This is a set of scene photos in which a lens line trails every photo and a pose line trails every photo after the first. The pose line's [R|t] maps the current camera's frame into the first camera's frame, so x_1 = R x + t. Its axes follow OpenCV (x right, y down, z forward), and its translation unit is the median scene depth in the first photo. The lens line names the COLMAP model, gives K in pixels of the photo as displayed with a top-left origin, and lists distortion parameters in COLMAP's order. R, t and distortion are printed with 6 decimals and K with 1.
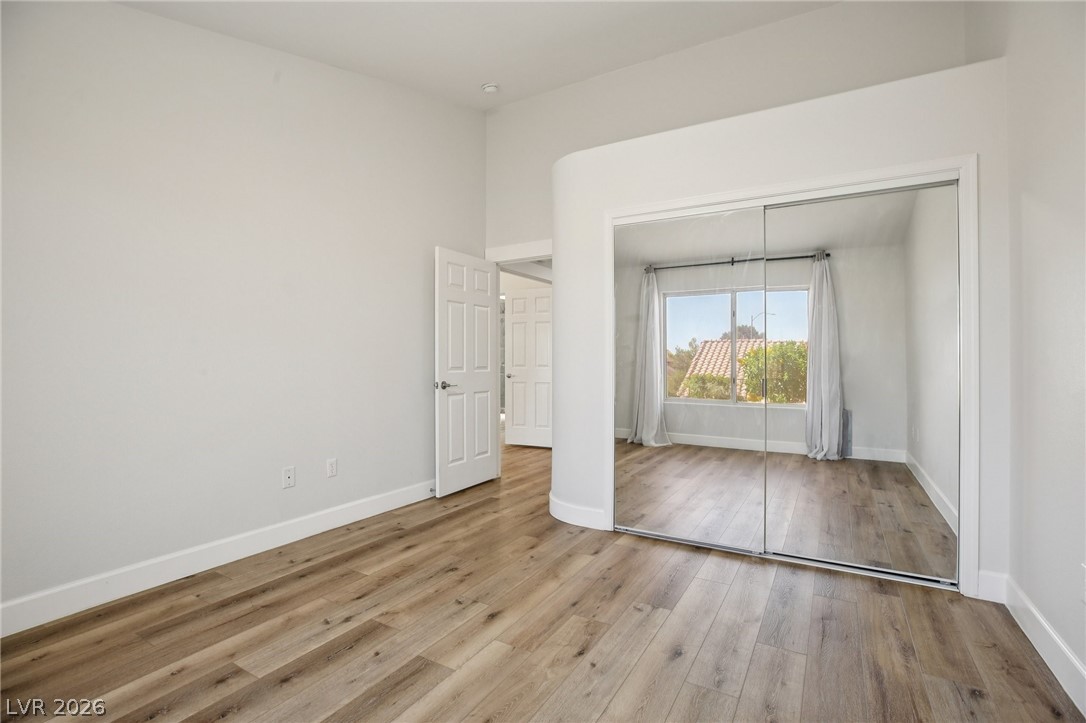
lens RADIAL K [[498.8, 0, 544.1], [0, 498.8, 358.4], [0, 0, 1]] dist [-0.038249, 0.010829]
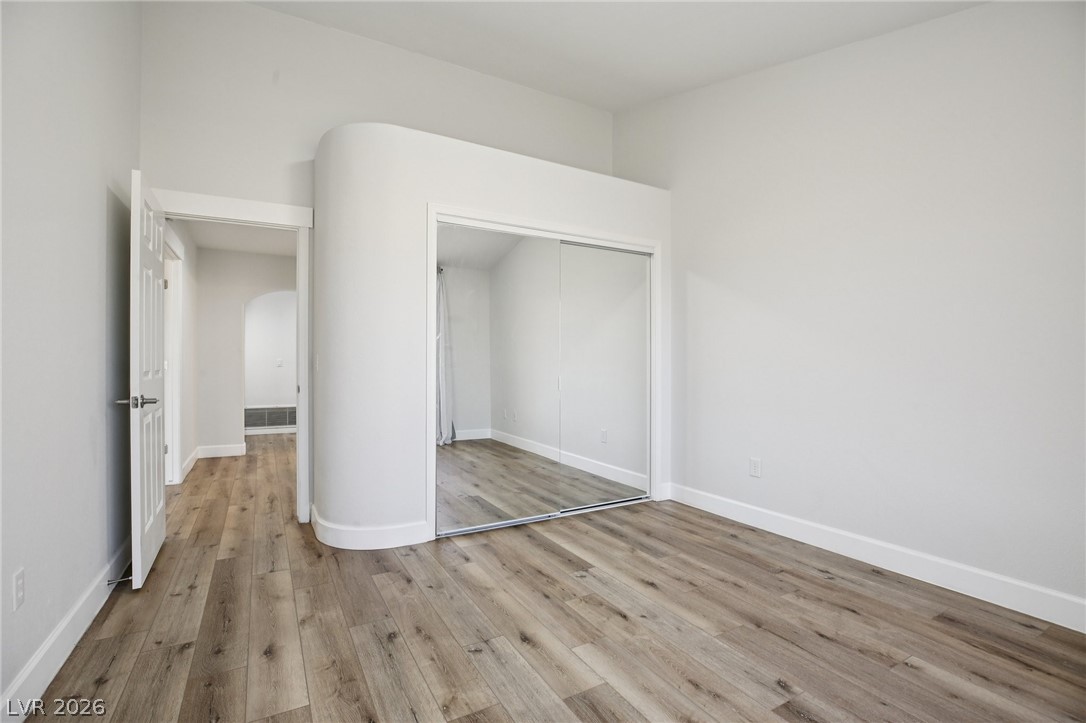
lens RADIAL K [[498.8, 0, 546.9], [0, 498.8, 363.1], [0, 0, 1]] dist [-0.038249, 0.010829]
pose [[0.491264, -0.000897, 0.871010, -0.752836], [-0.006557, 0.999967, 0.004728, 0.001448], [-0.870986, -0.008034, 0.491242, 0.439568]]
